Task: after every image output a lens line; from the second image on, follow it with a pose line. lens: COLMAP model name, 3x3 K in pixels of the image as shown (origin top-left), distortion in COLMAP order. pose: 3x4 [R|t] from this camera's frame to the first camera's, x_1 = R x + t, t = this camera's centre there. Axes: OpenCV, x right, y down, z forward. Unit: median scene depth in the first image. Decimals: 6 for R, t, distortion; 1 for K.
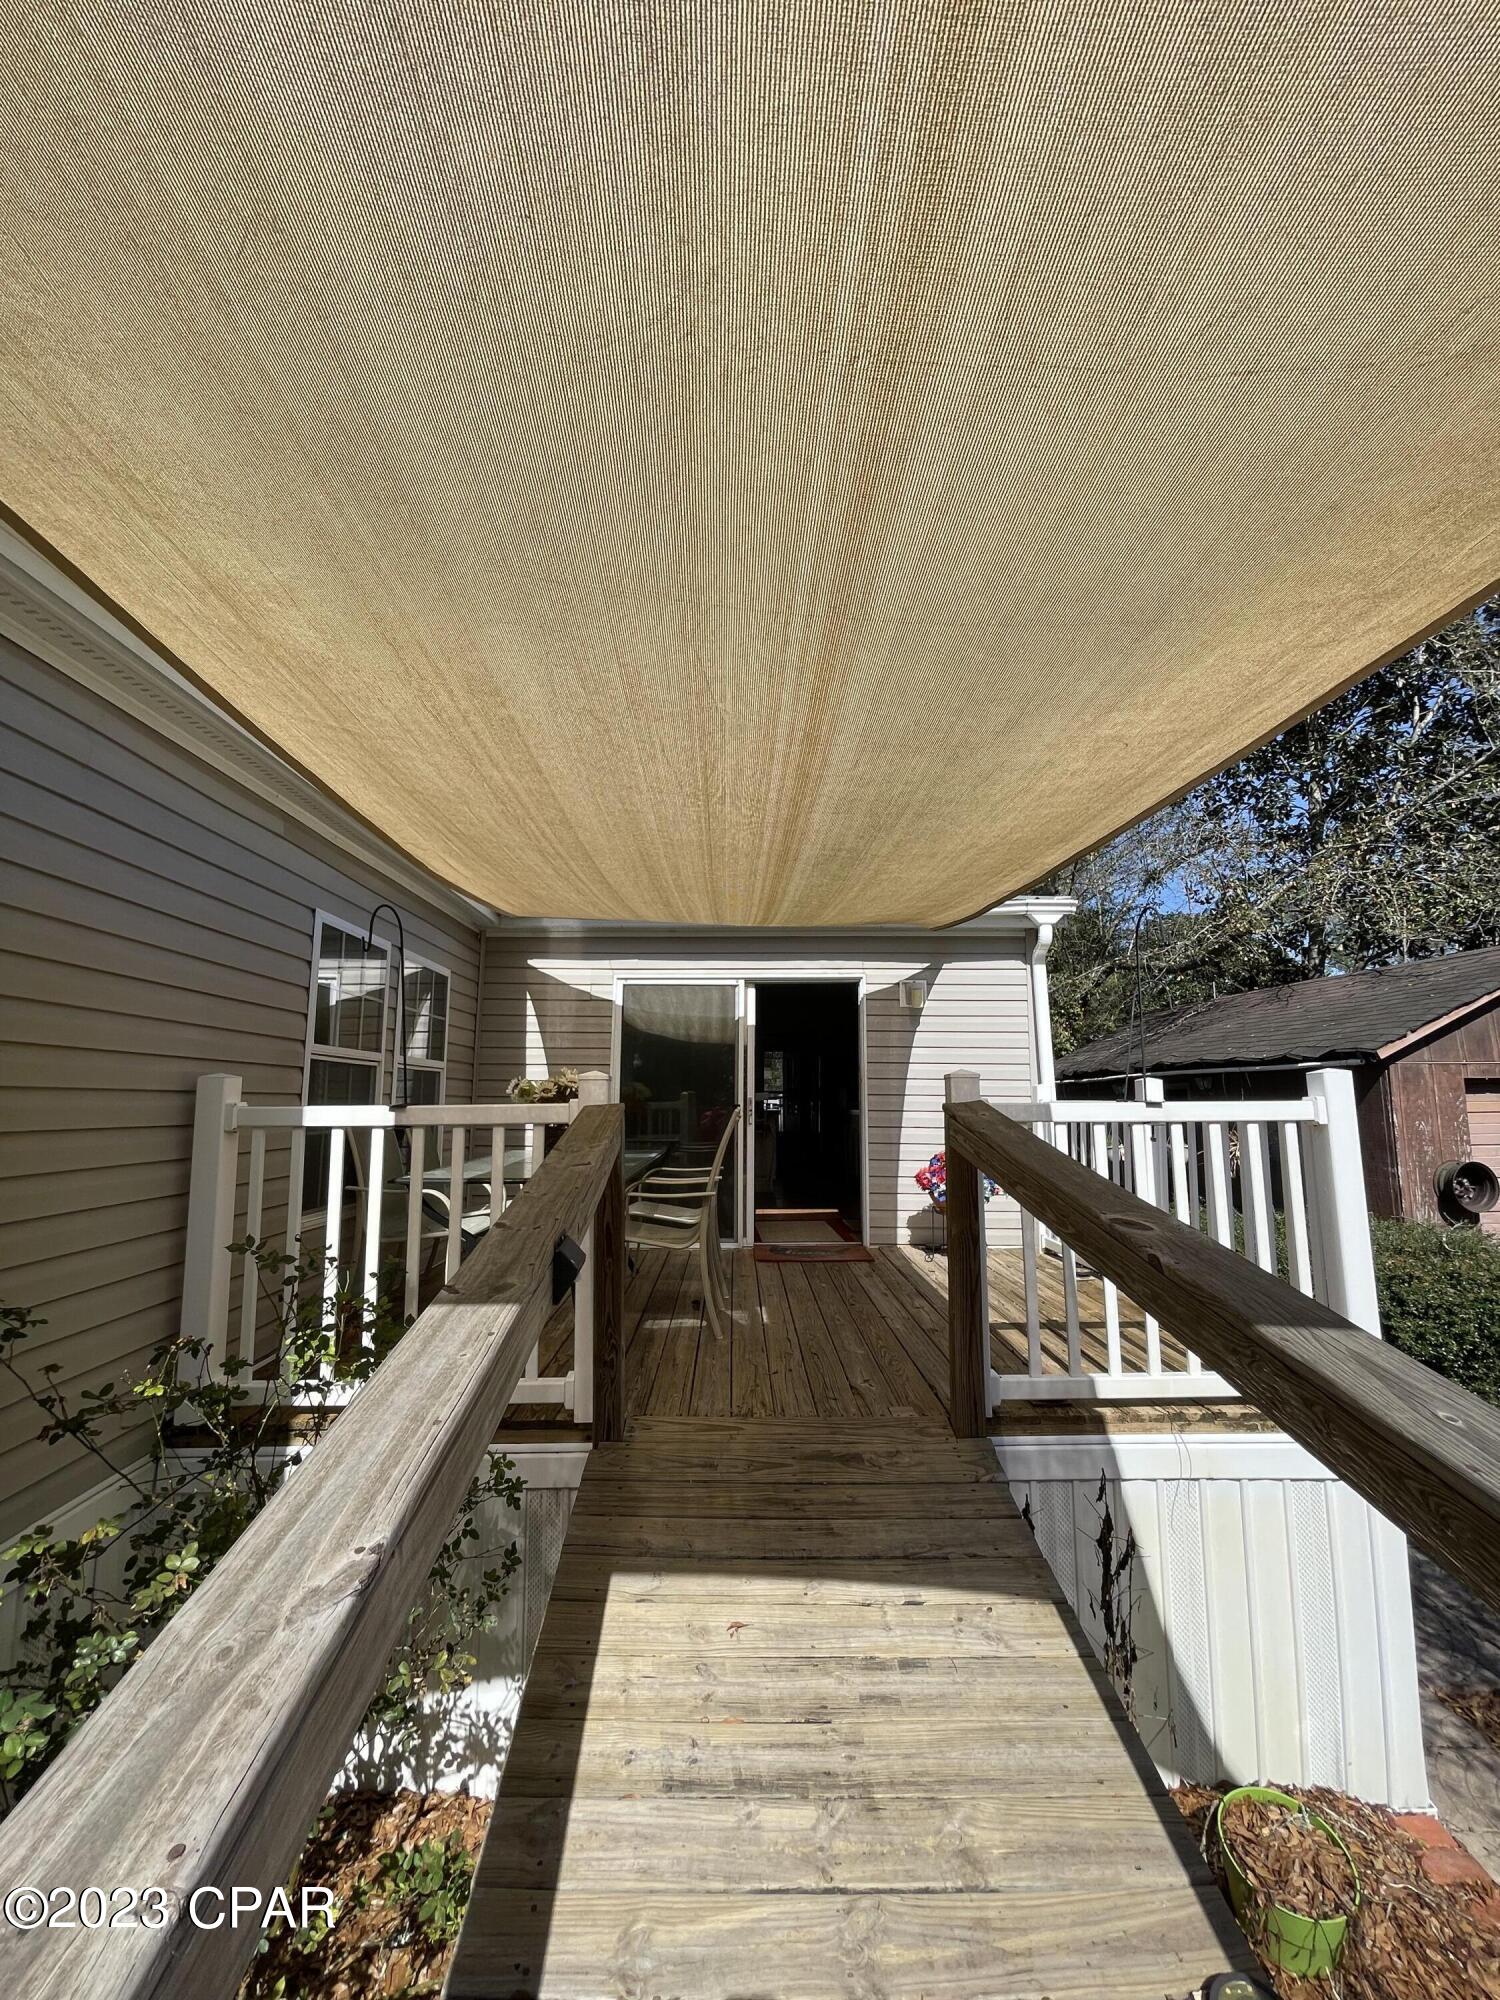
lens RADIAL K [[803.8, 0, 749.5], [0, 803.8, 993.3], [0, 0, 1]] dist [-0.004032, -0.000022]
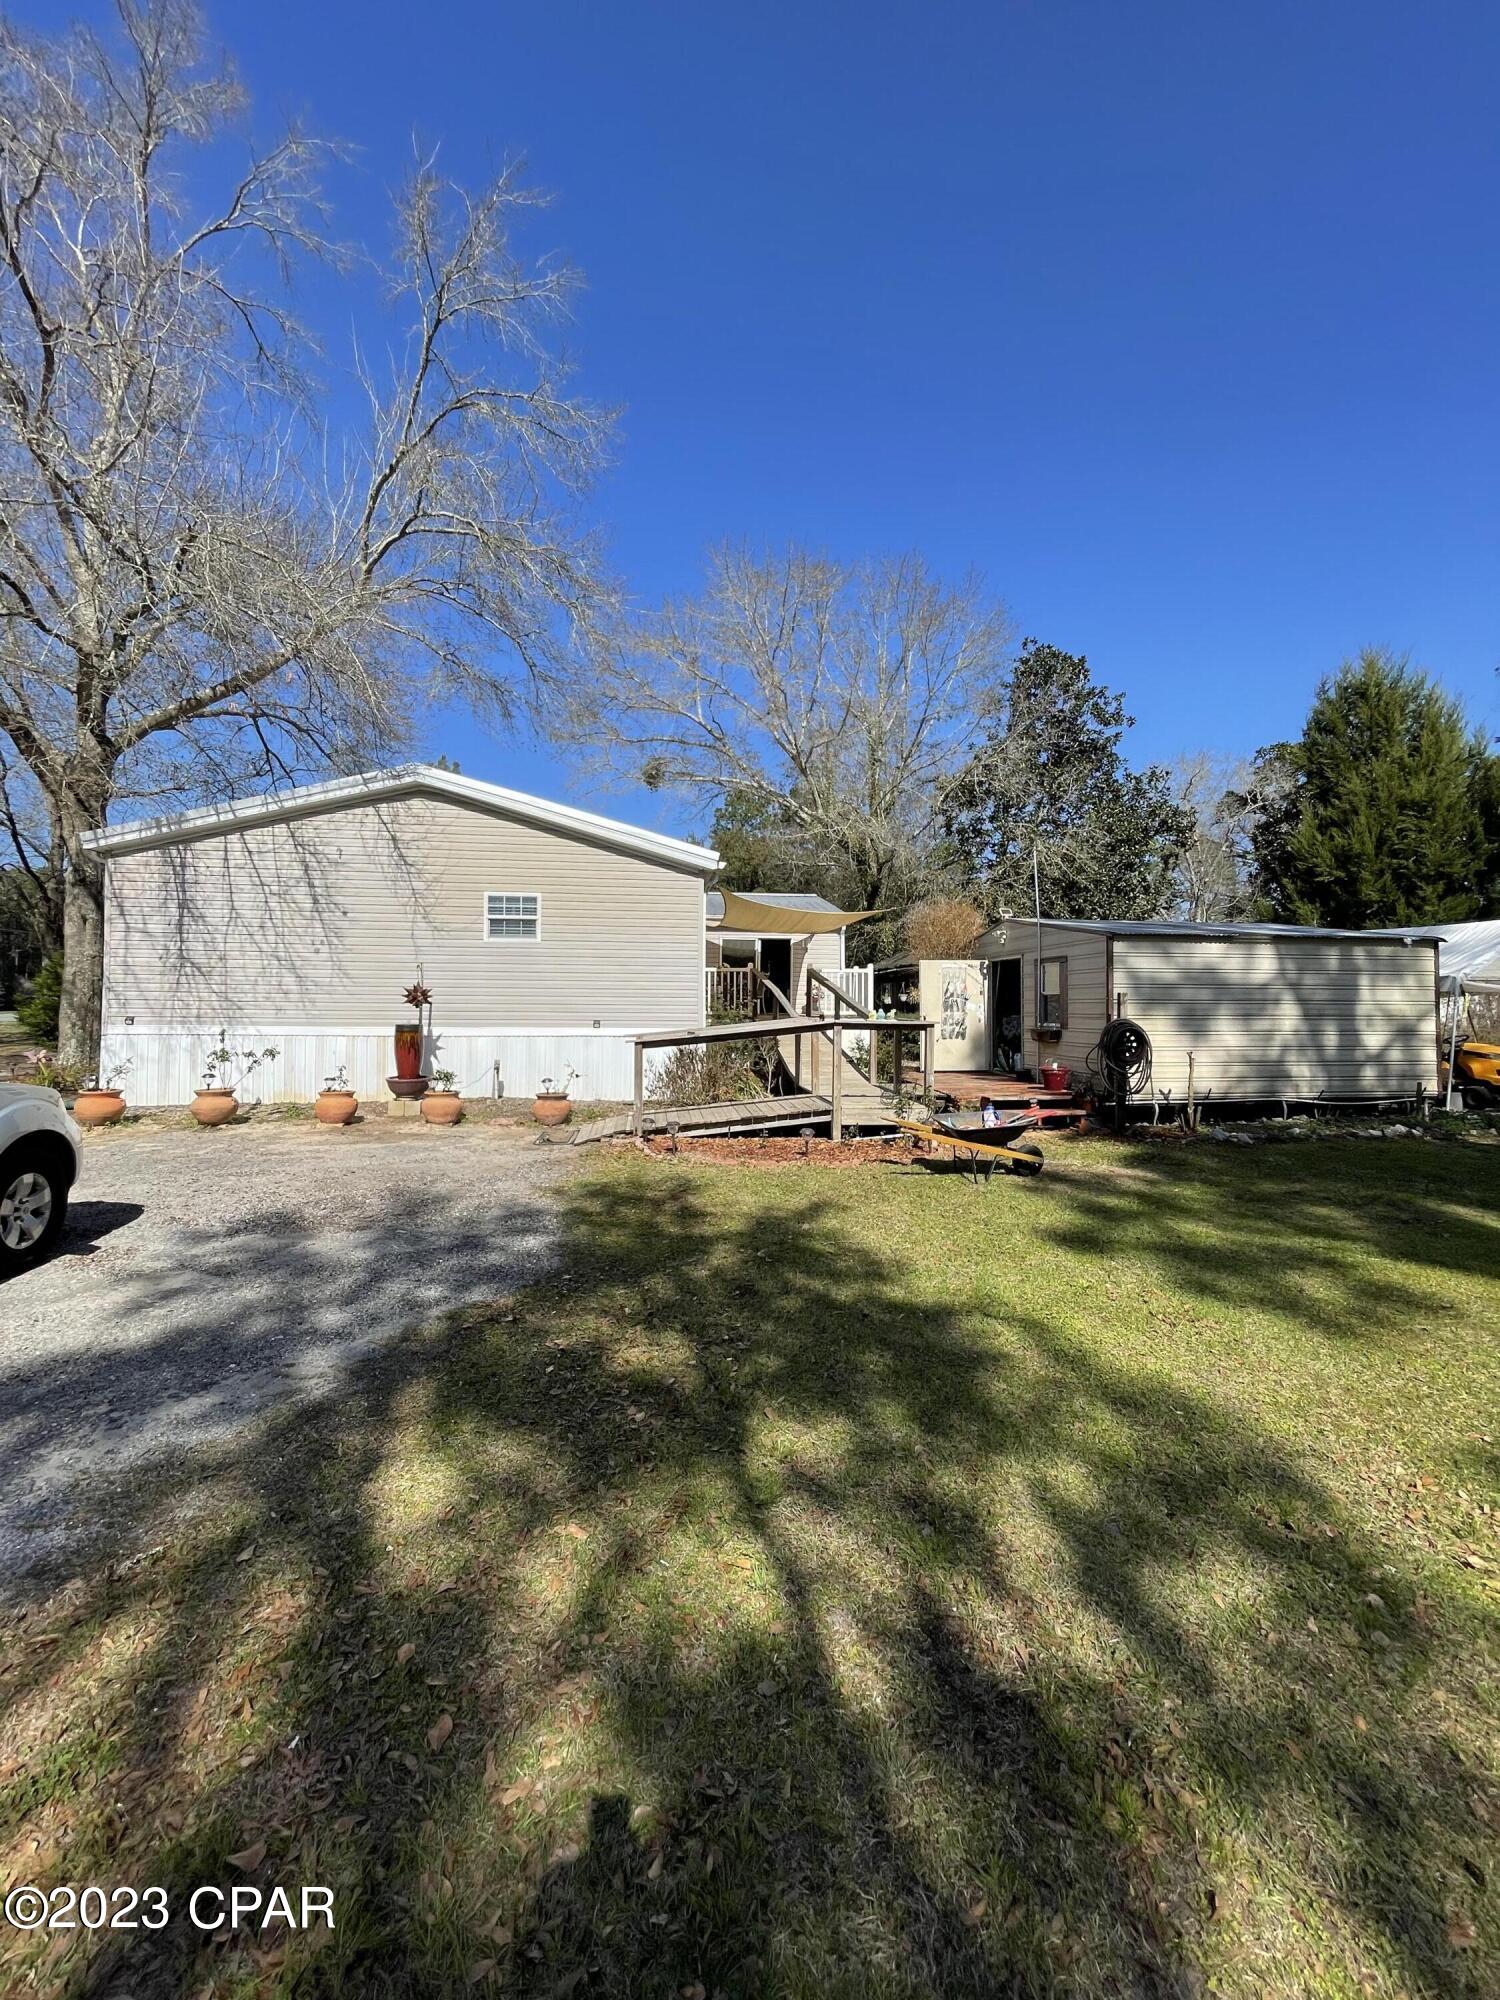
lens RADIAL K [[803.8, 0, 746.9], [0, 803.8, 991.8], [0, 0, 1]] dist [-0.004032, -0.000022]
pose [[0.993227, 0.016797, 0.114968, -0.452048], [-0.030719, 0.992248, 0.120418, -0.205877], [-0.112055, -0.123134, 0.986044, -2.459957]]
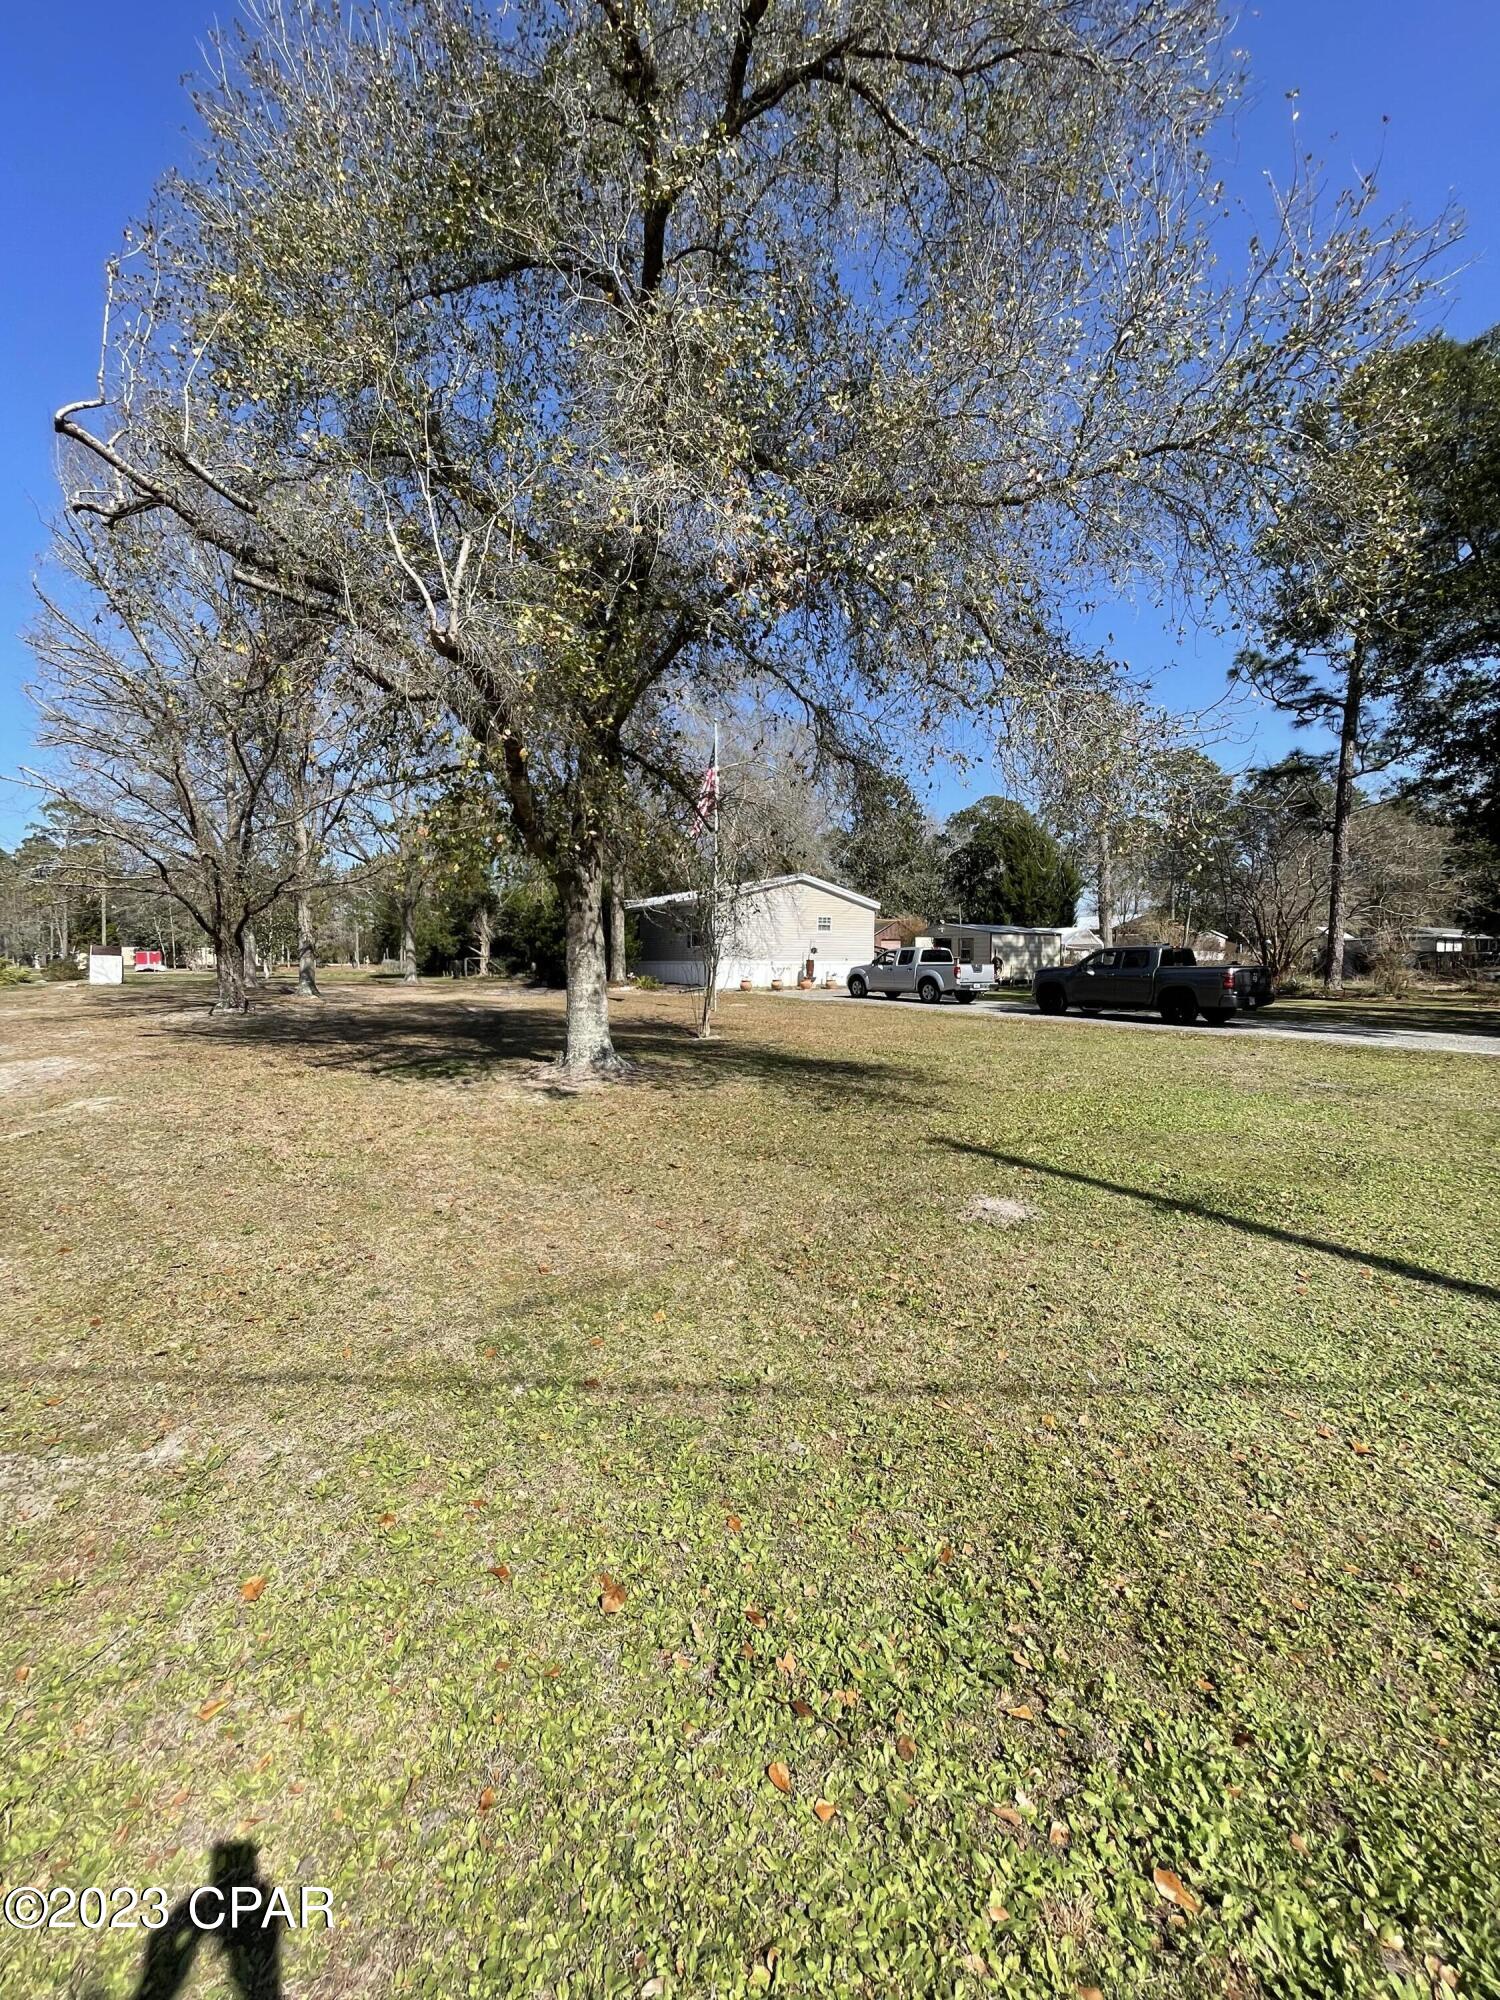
lens RADIAL K [[803.8, 0, 750.6], [0, 803.8, 994.7], [0, 0, 1]] dist [-0.004032, -0.000022]
pose [[0.861499, -0.012529, 0.507605, -4.419144], [-0.077206, 0.984839, 0.155341, -0.508755], [-0.501856, -0.173016, 0.847471, -5.370552]]
